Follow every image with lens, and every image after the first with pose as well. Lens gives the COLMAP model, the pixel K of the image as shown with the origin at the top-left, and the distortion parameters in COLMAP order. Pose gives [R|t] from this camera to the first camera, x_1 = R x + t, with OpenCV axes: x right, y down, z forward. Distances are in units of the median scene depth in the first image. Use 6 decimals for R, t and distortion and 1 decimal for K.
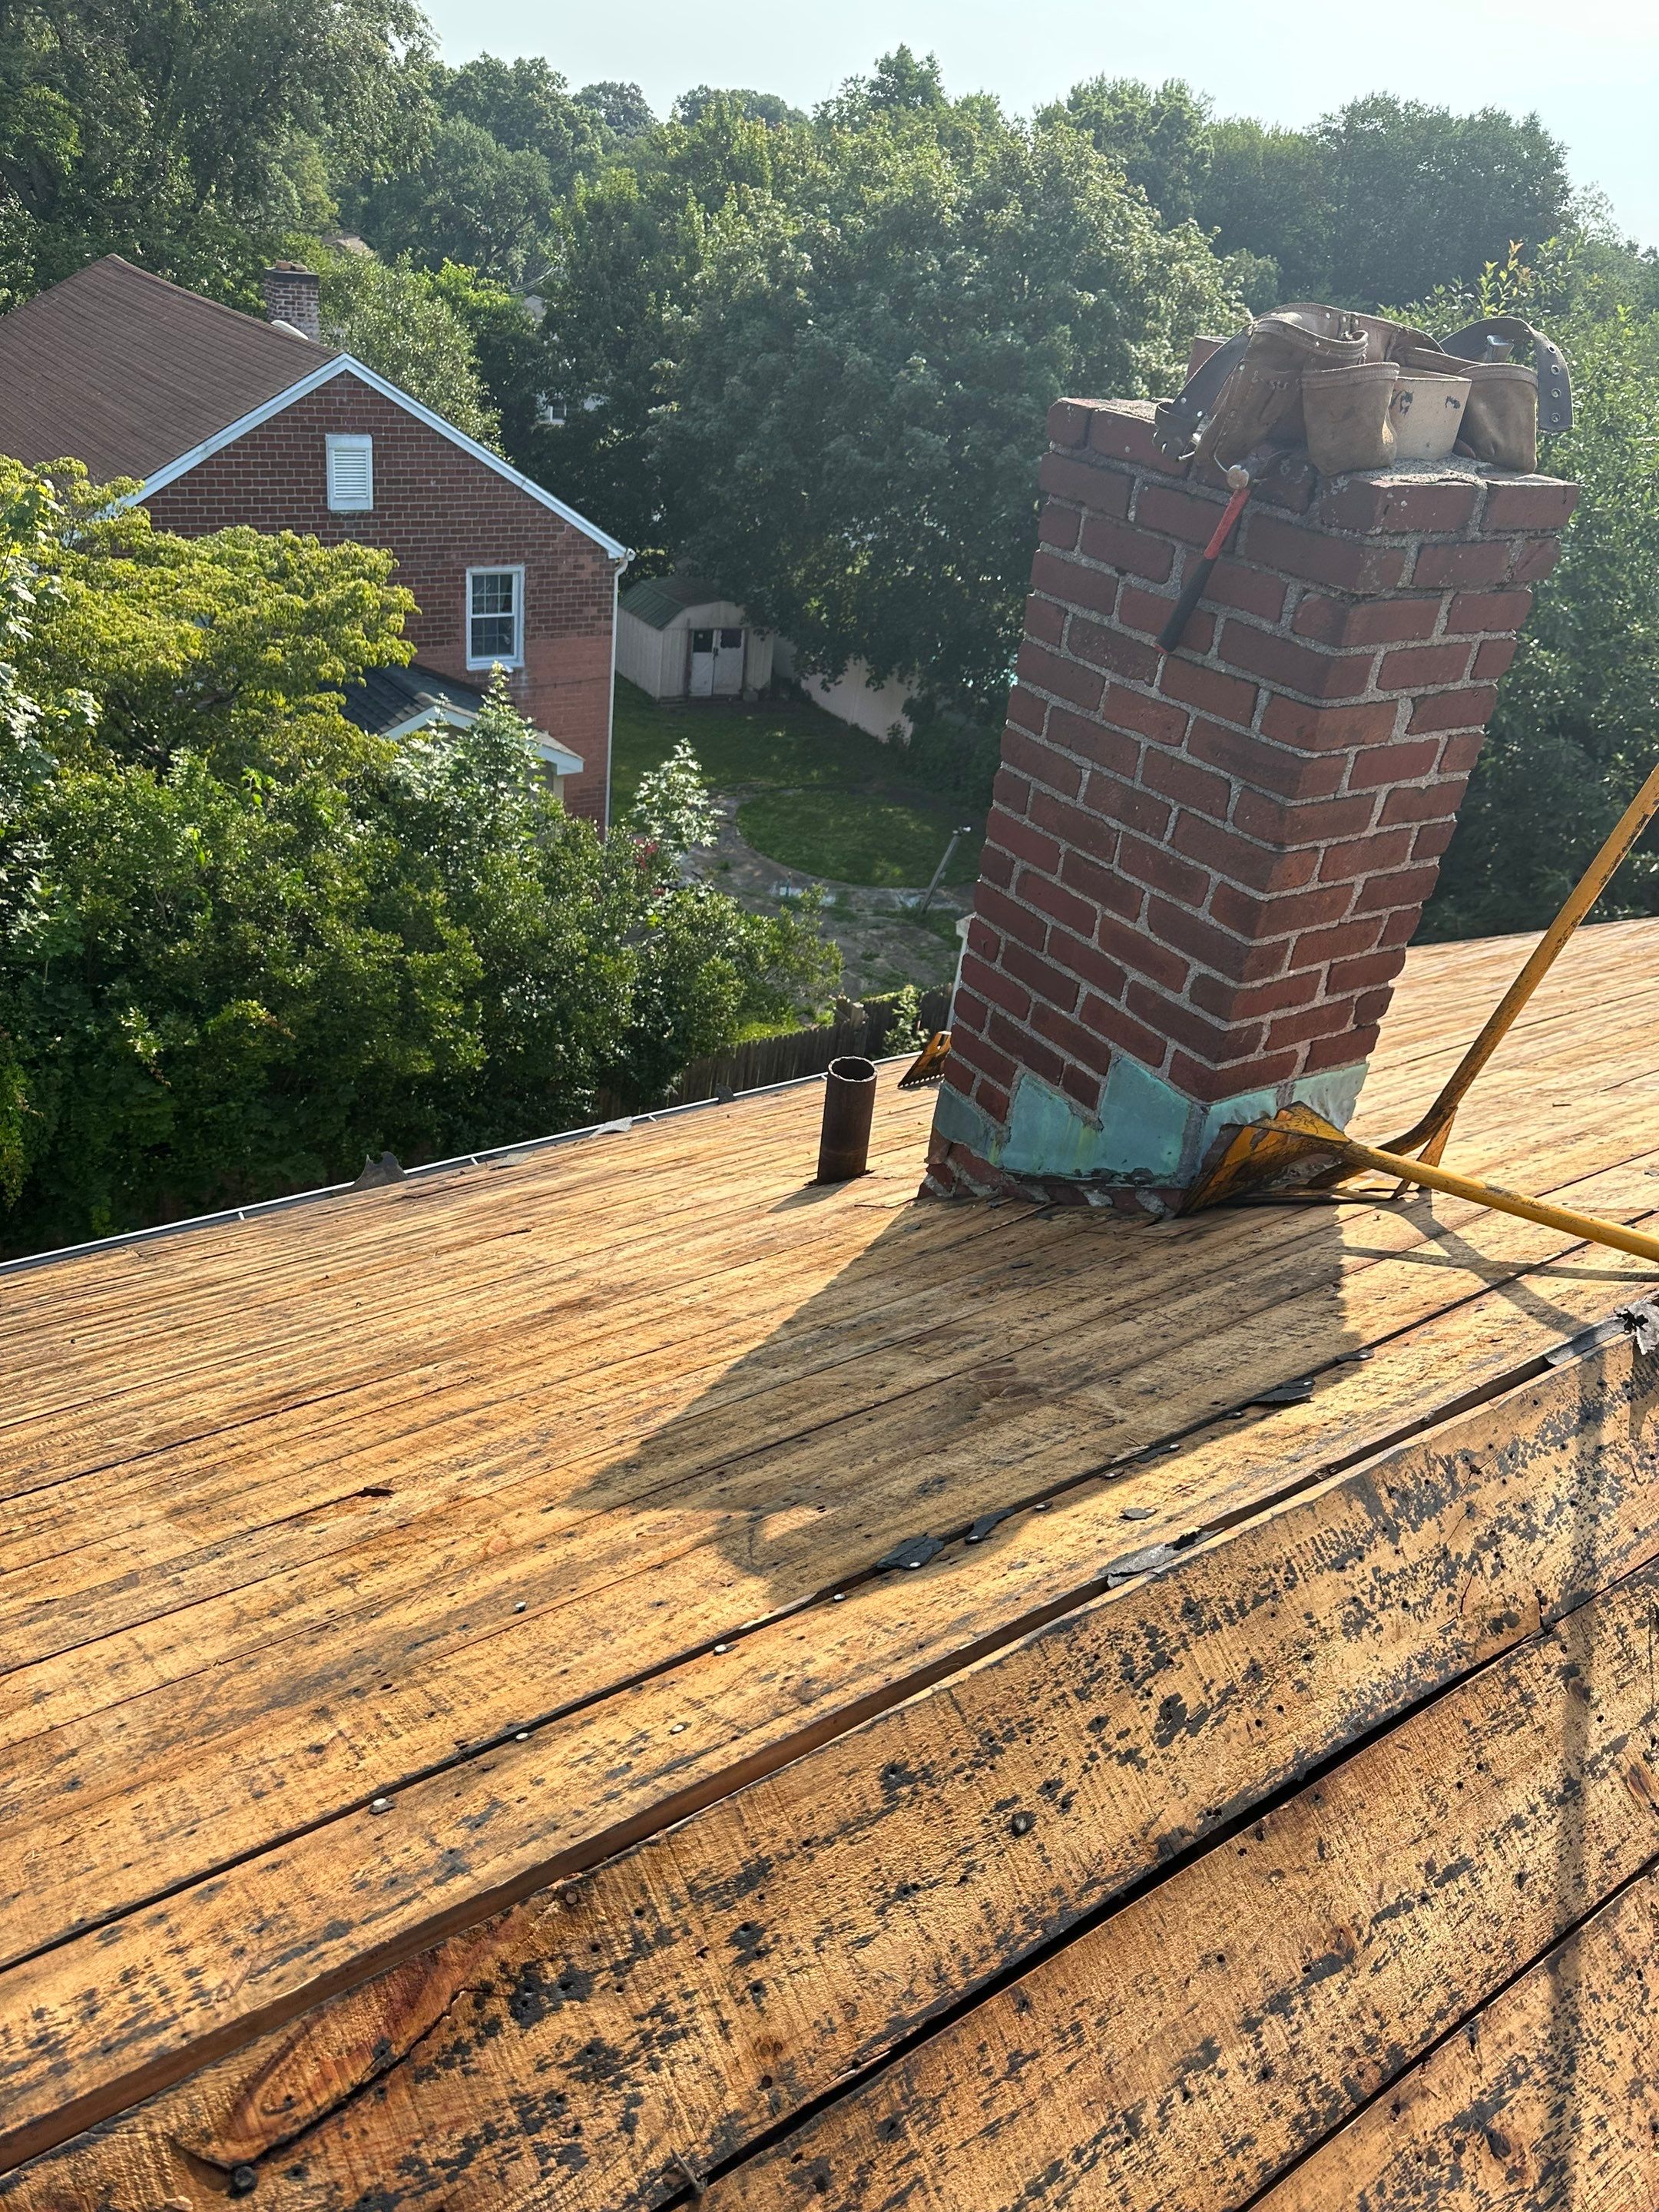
lens RADIAL K [[1577.3, 0, 826.7], [0, 1577.3, 1058.9], [0, 0, 1]] dist [0.004891, 0.003904]
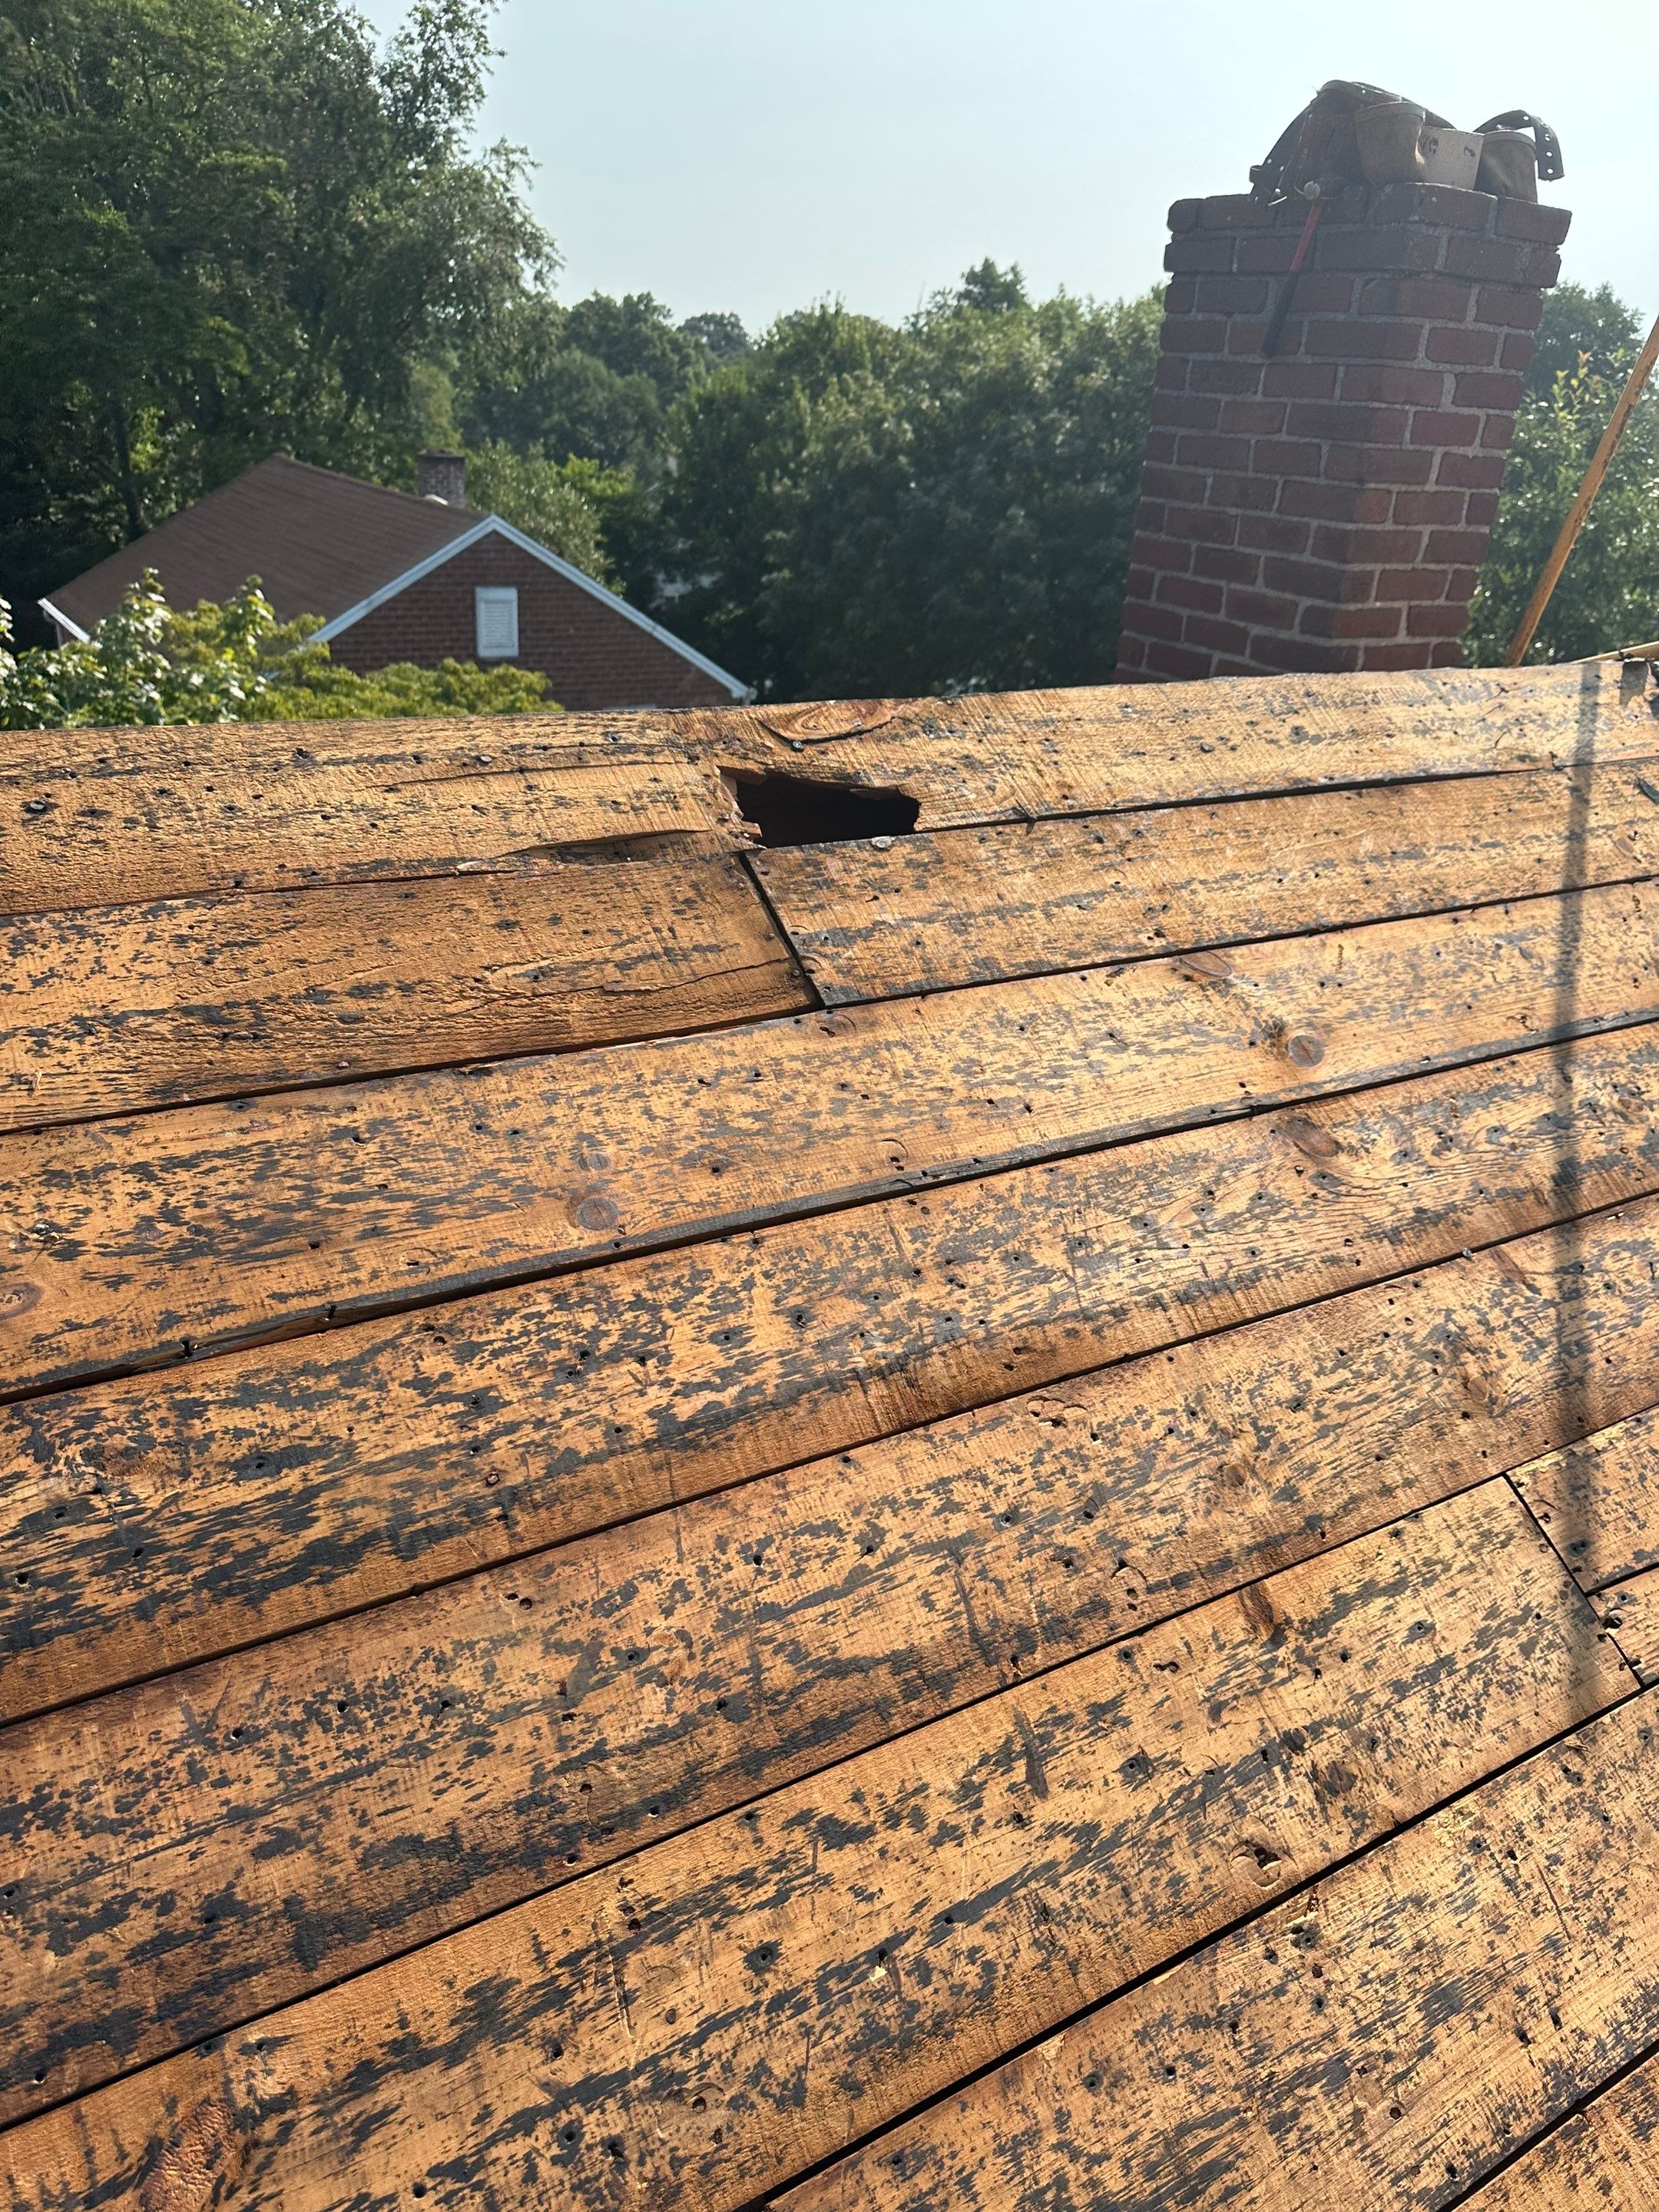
lens RADIAL K [[1591.1, 0, 829.5], [0, 1591.1, 1106.0], [0, 0, 1]] dist [0.005023, -0.007240]
pose [[0.997434, -0.028547, -0.065655, -0.010785], [0.022353, 0.995395, -0.093212, 0.064184], [0.068014, 0.091505, 0.993479, -0.040055]]
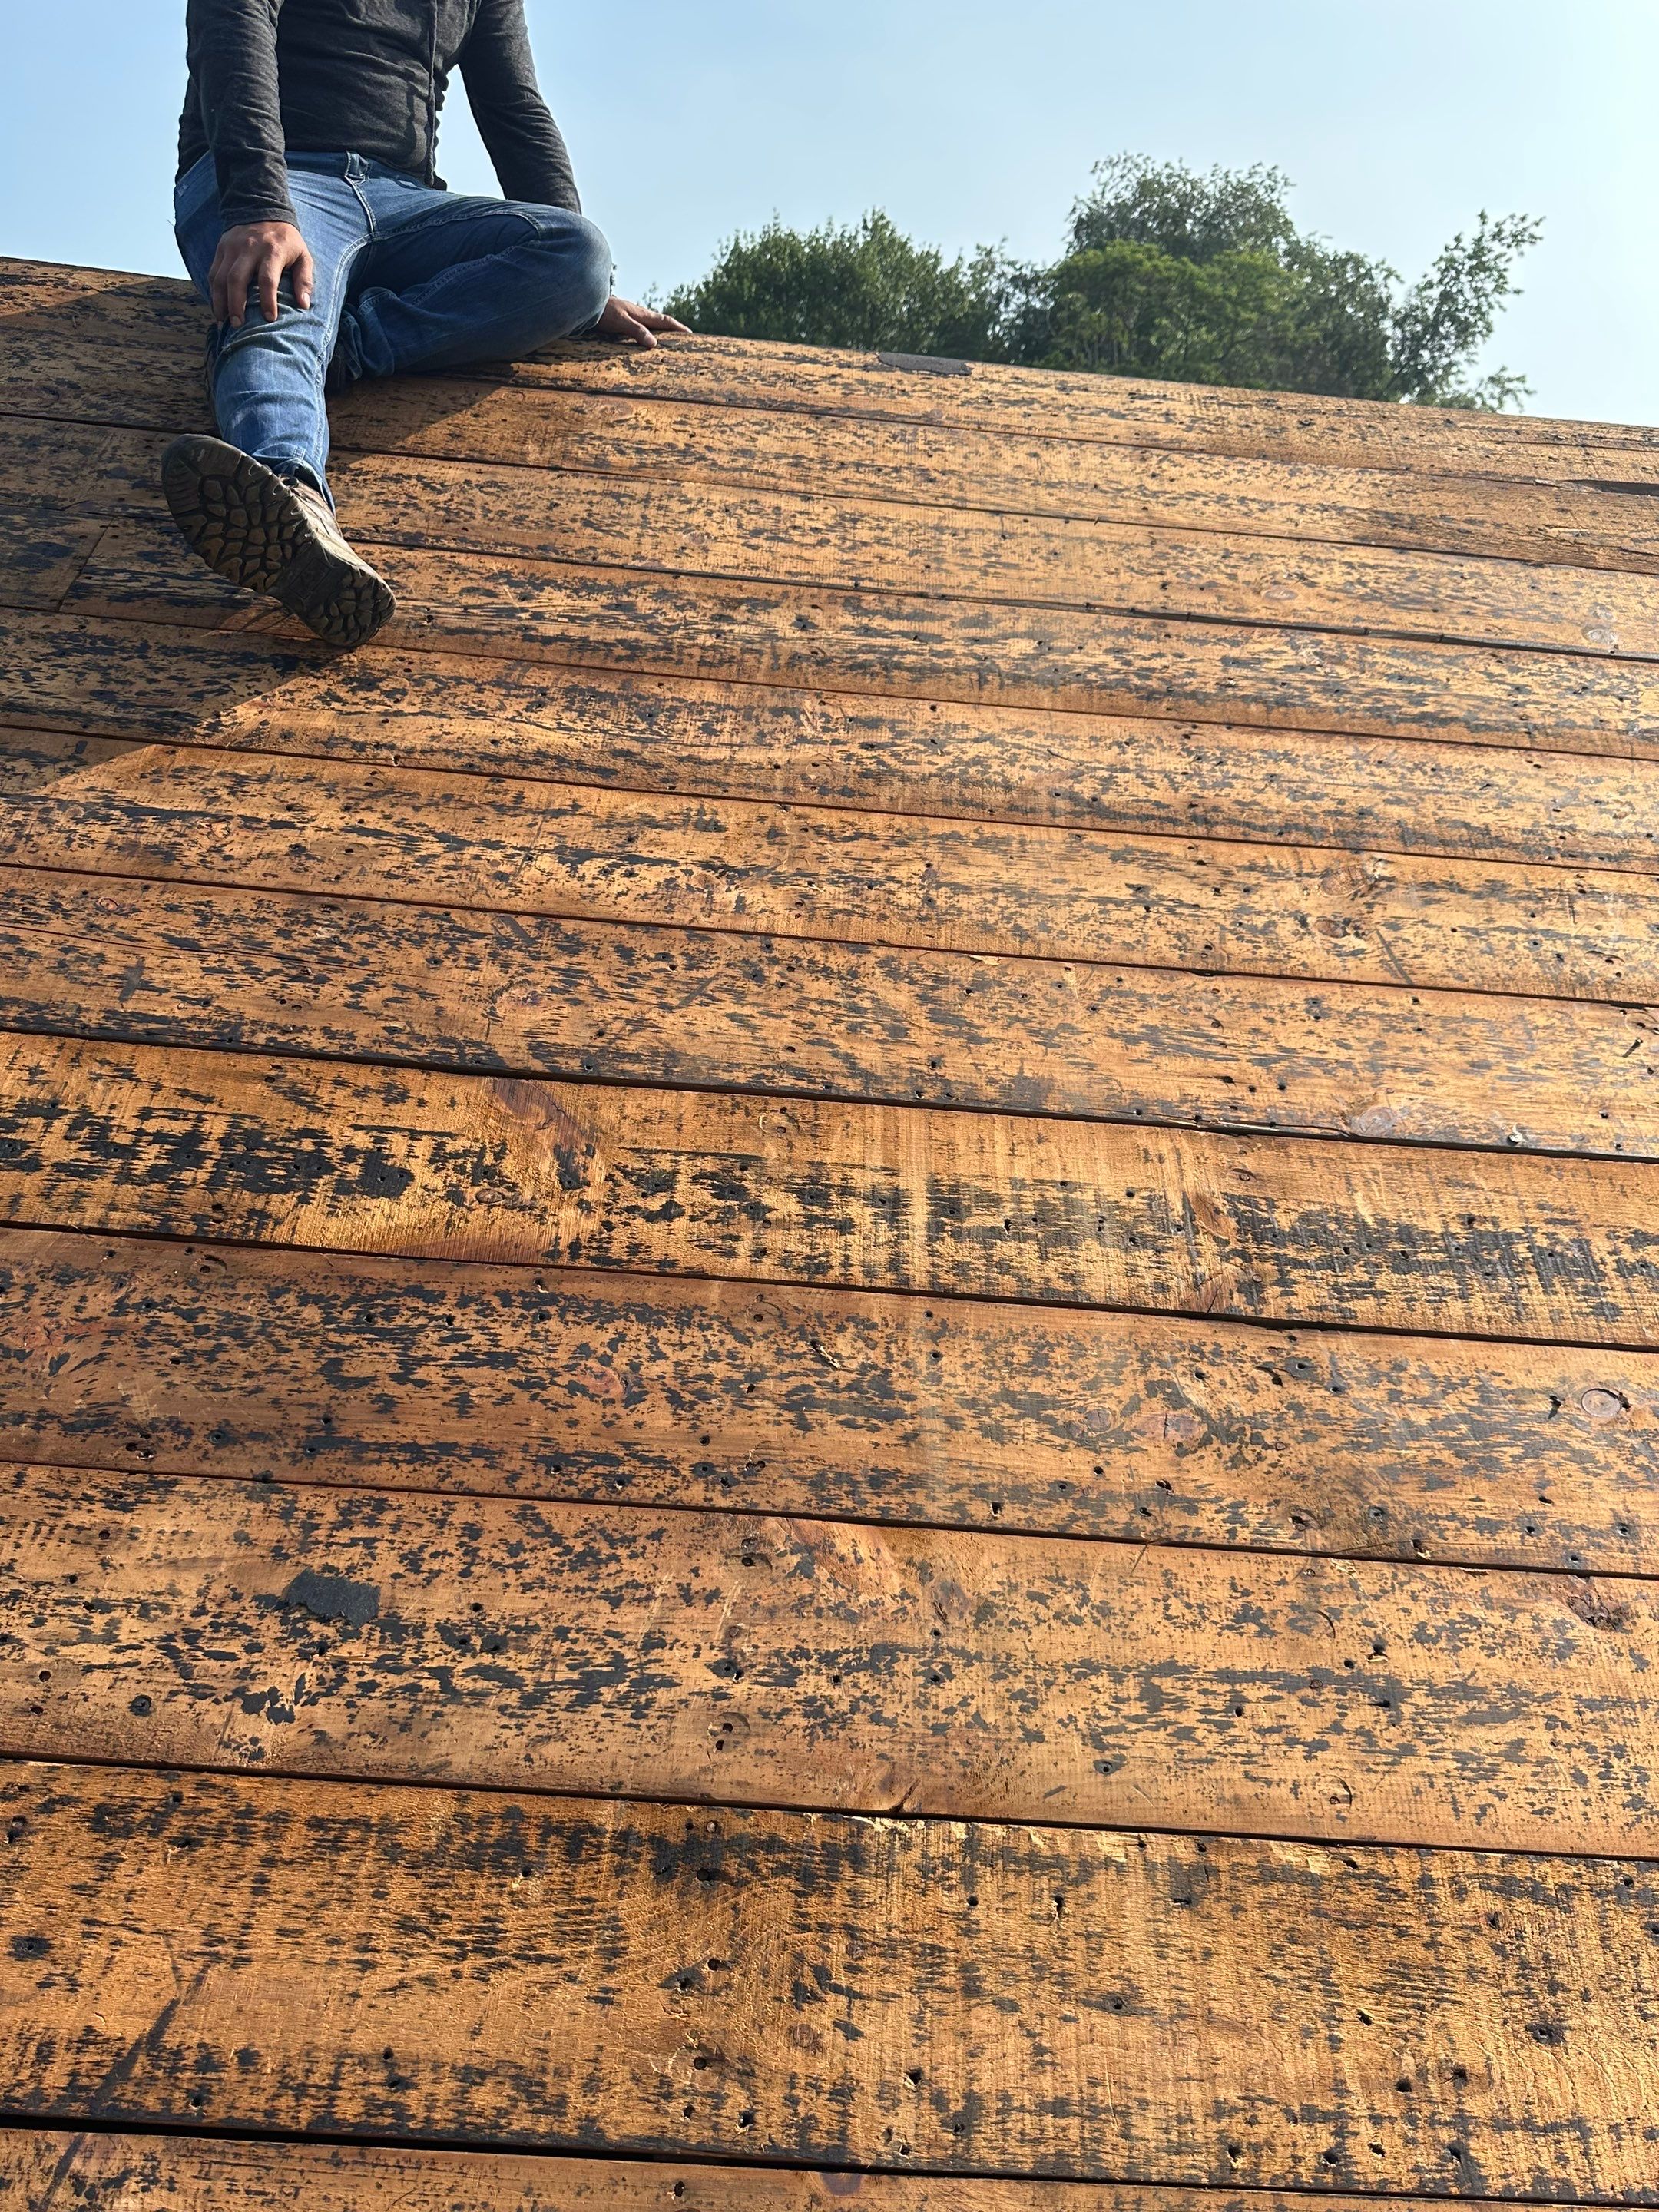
lens RADIAL K [[1577.3, 0, 826.7], [0, 1577.3, 1058.9], [0, 0, 1]] dist [0.004891, 0.003904]
pose [[0.828946, 0.125479, -0.545071, 0.063491], [-0.258739, 0.950001, -0.174794, 1.051224], [0.495885, 0.285926, 0.819966, -0.732469]]
